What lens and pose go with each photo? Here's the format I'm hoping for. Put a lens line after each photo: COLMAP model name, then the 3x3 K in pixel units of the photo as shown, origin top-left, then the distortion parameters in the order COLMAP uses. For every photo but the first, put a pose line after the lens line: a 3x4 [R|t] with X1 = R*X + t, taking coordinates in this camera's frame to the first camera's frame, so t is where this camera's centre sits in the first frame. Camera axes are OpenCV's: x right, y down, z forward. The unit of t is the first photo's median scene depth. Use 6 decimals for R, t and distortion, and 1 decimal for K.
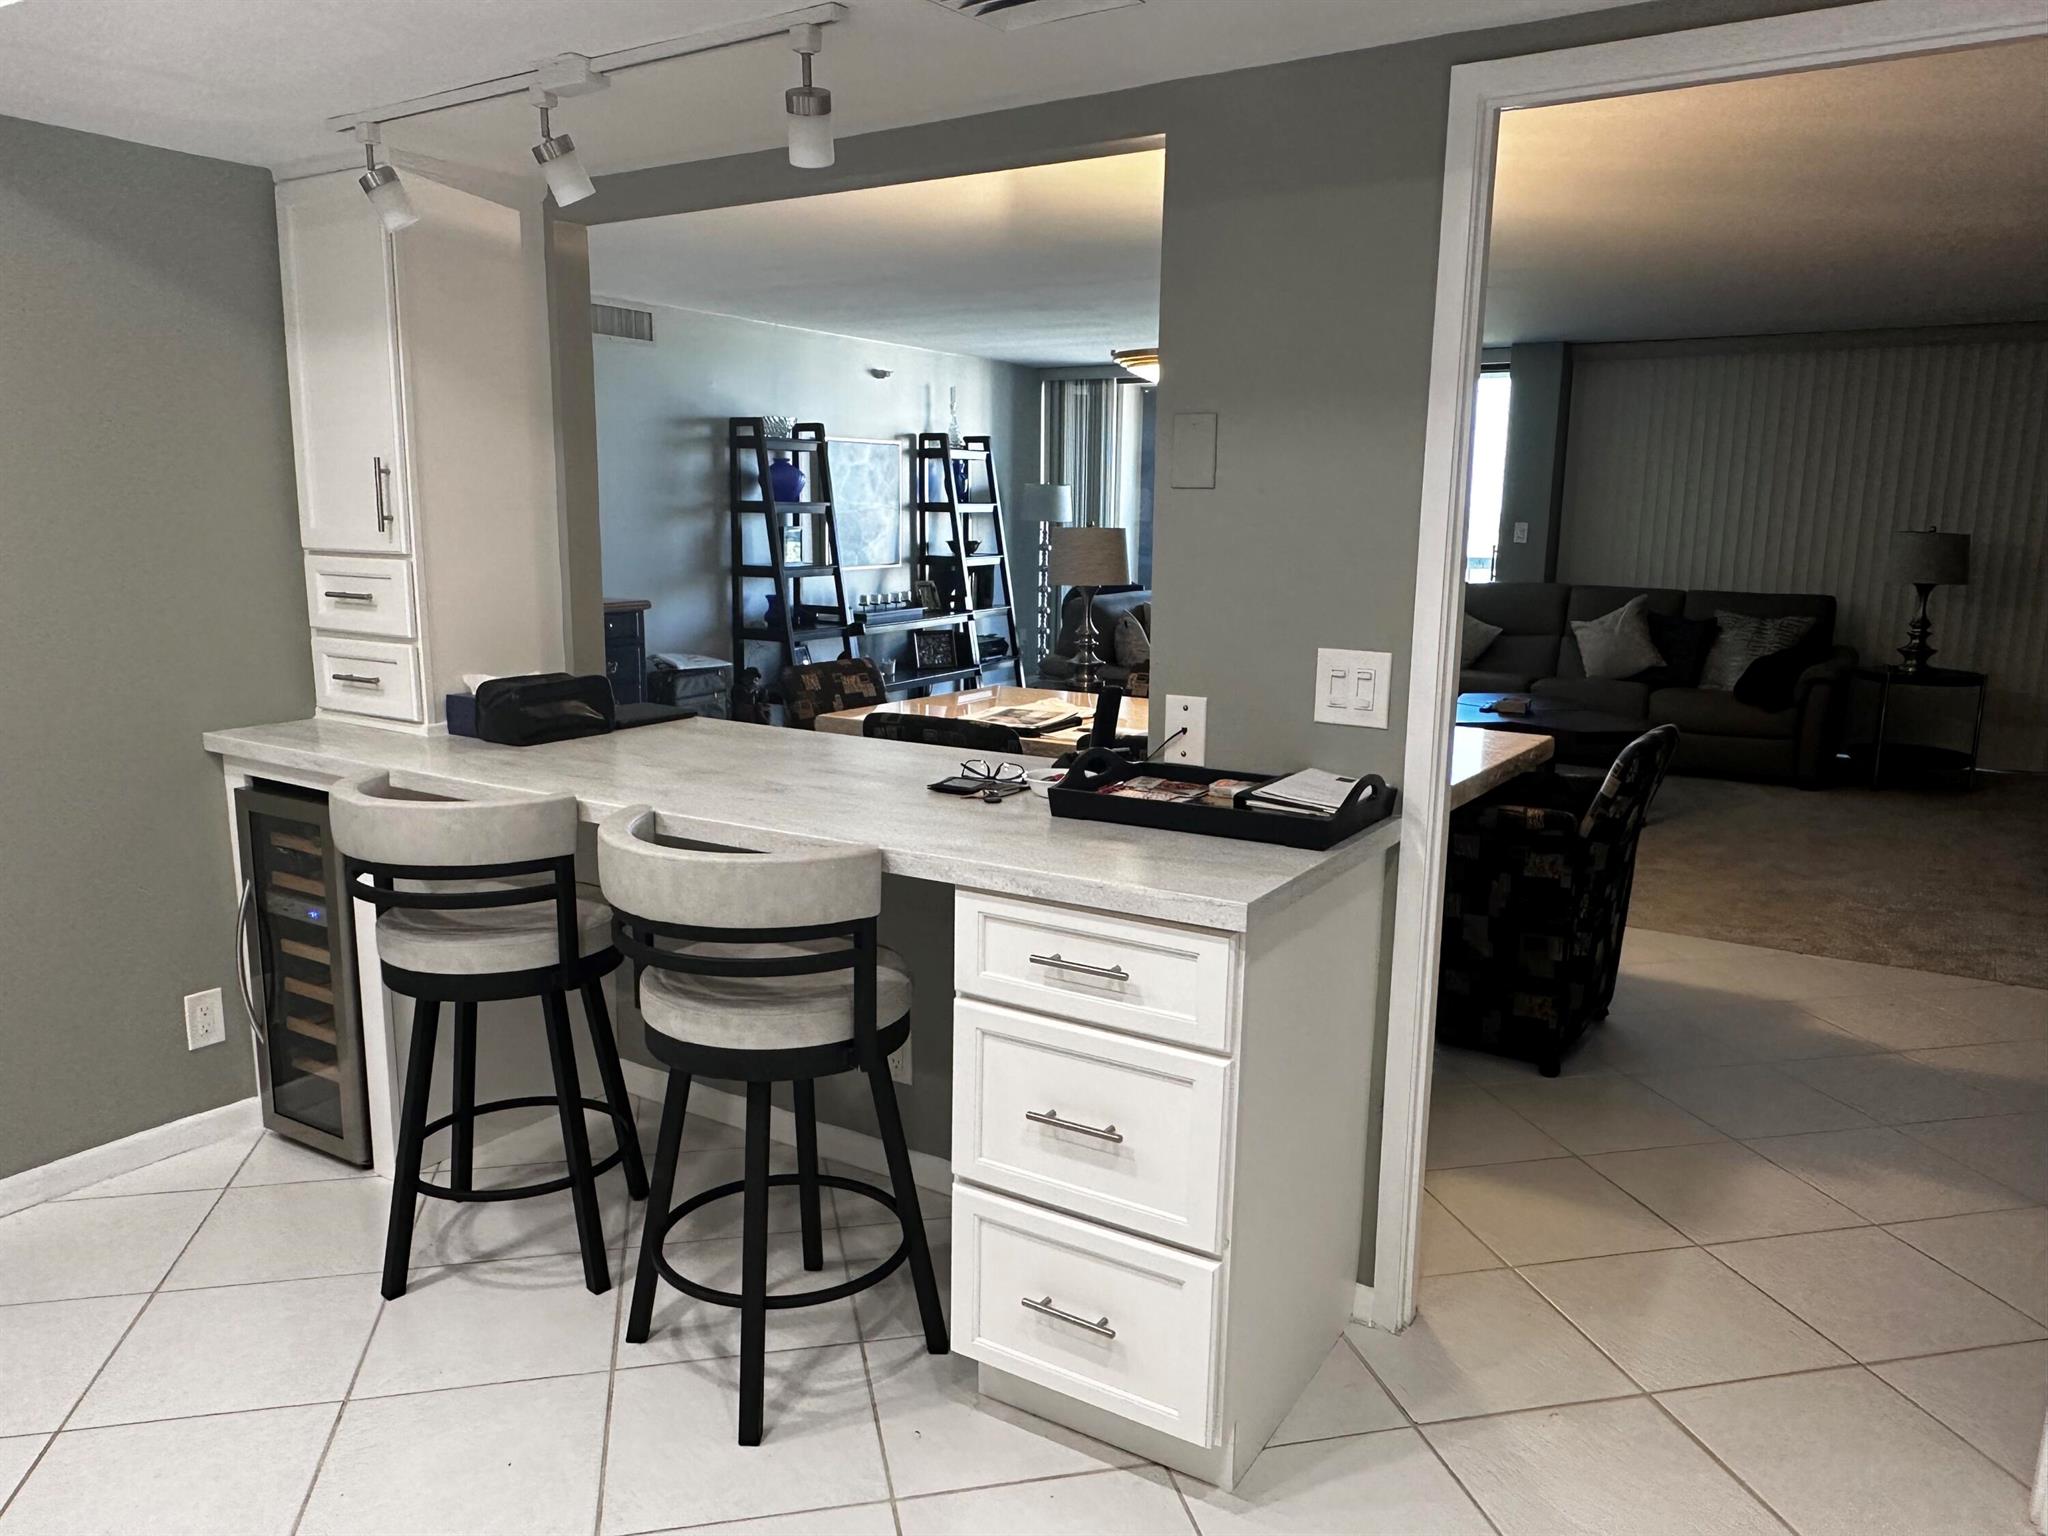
lens RADIAL K [[1450.4, 0, 1024.0], [0, 1450.4, 768.0], [0, 0, 1]] dist [0.000341, -0.000230]
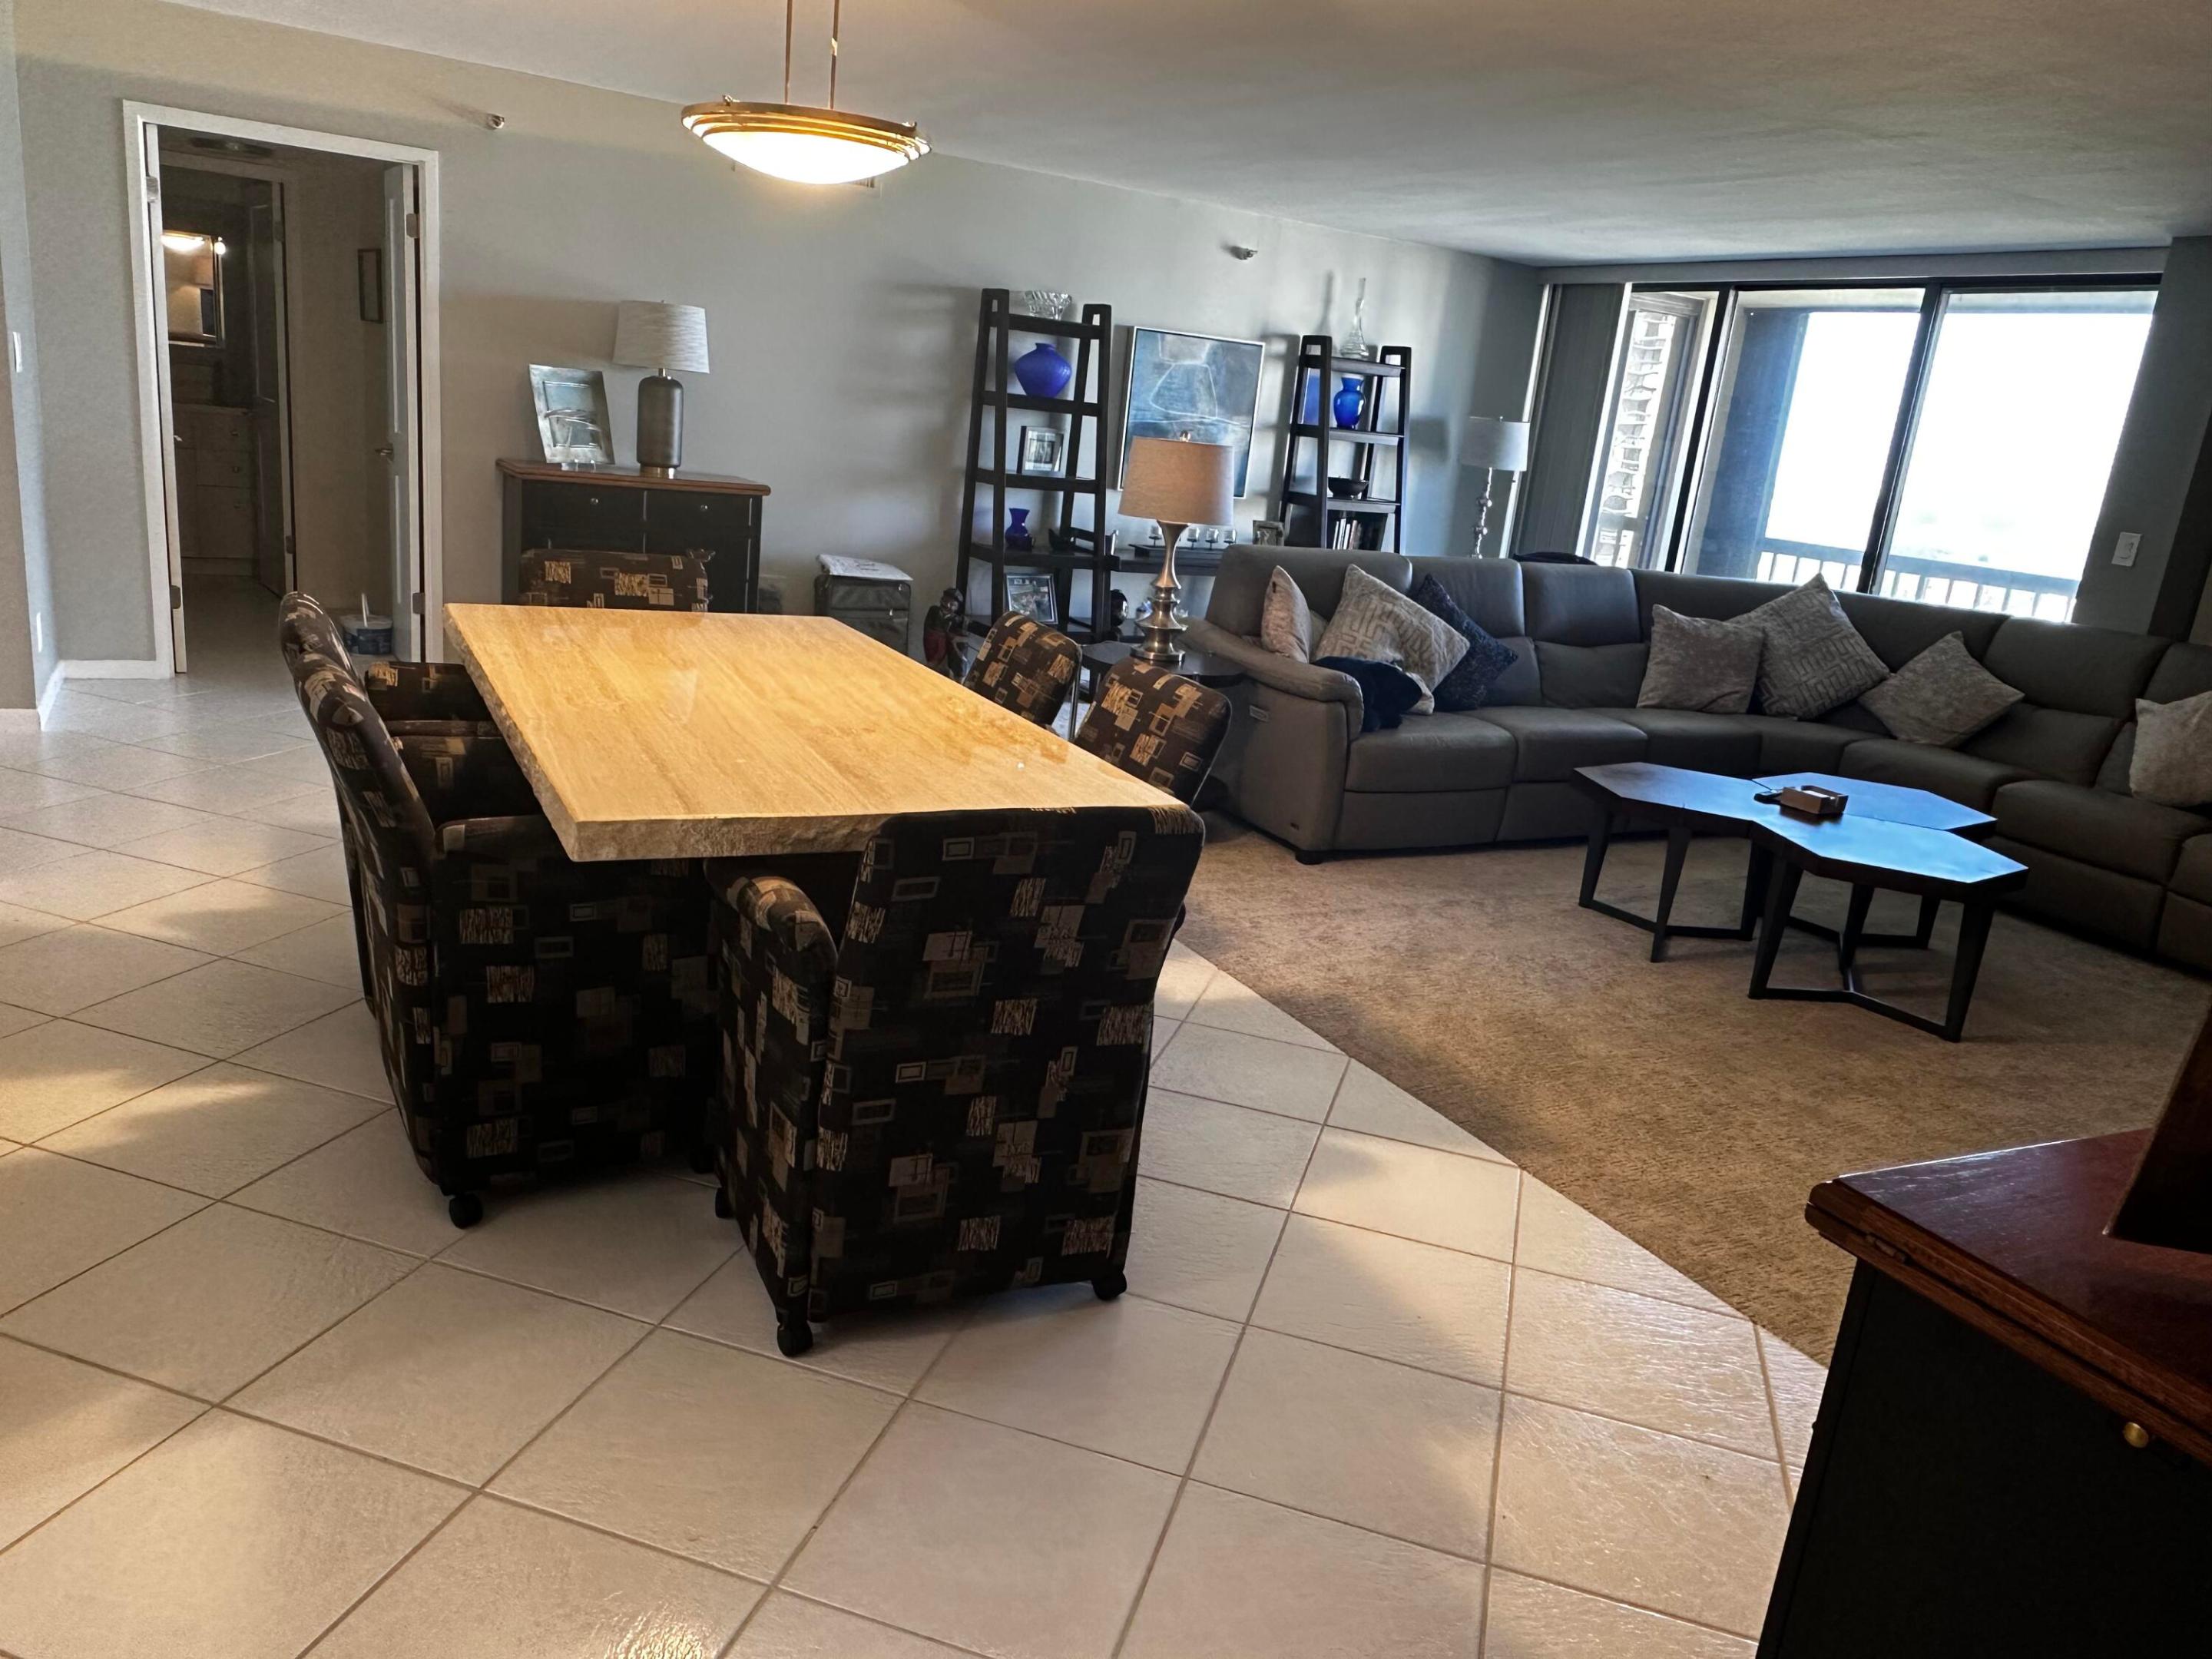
lens RADIAL K [[1517.8, 0, 1106.0], [0, 1517.8, 829.5], [0, 0, 1]] dist [-0.031168, -0.001349]
pose [[0.859641, 0.203538, -0.468604, 0.309827], [-0.177361, 0.979063, 0.099892, -0.034878], [0.479125, -0.002759, 0.877742, 0.257150]]
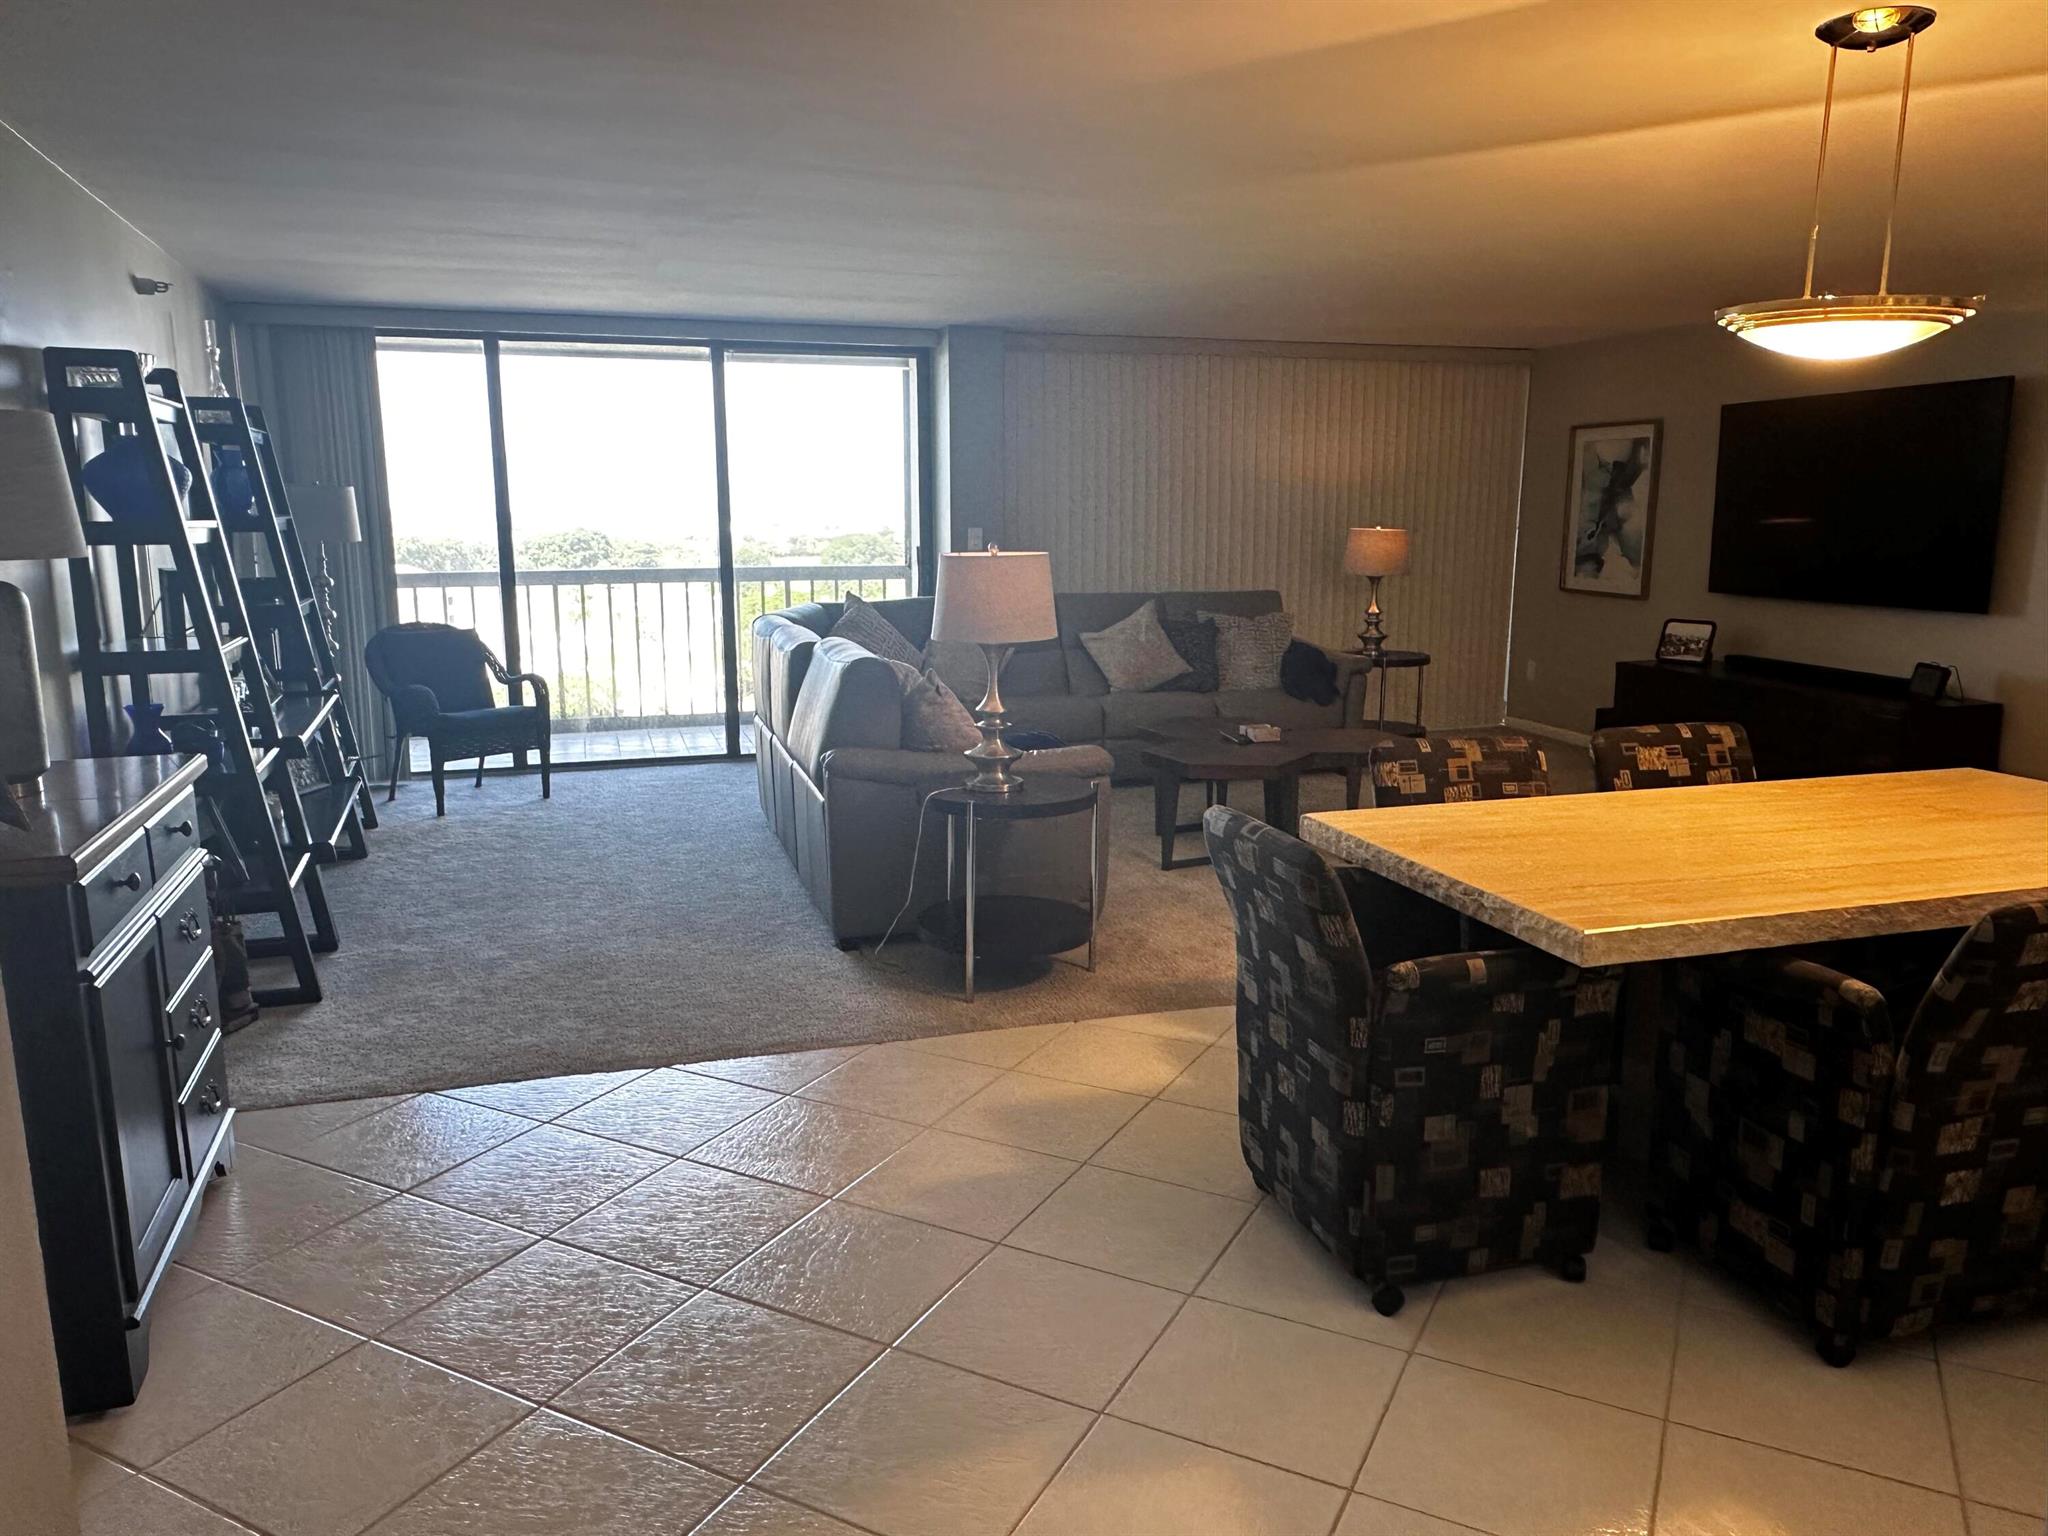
lens RADIAL K [[1450.4, 0, 1024.0], [0, 1450.4, 768.0], [0, 0, 1]] dist [0.000341, -0.000230]
pose [[0.631207, -0.150009, 0.760970, -0.361816], [0.149997, 0.986206, 0.069991, -0.087151], [-0.760973, 0.069964, 0.645001, 0.439199]]
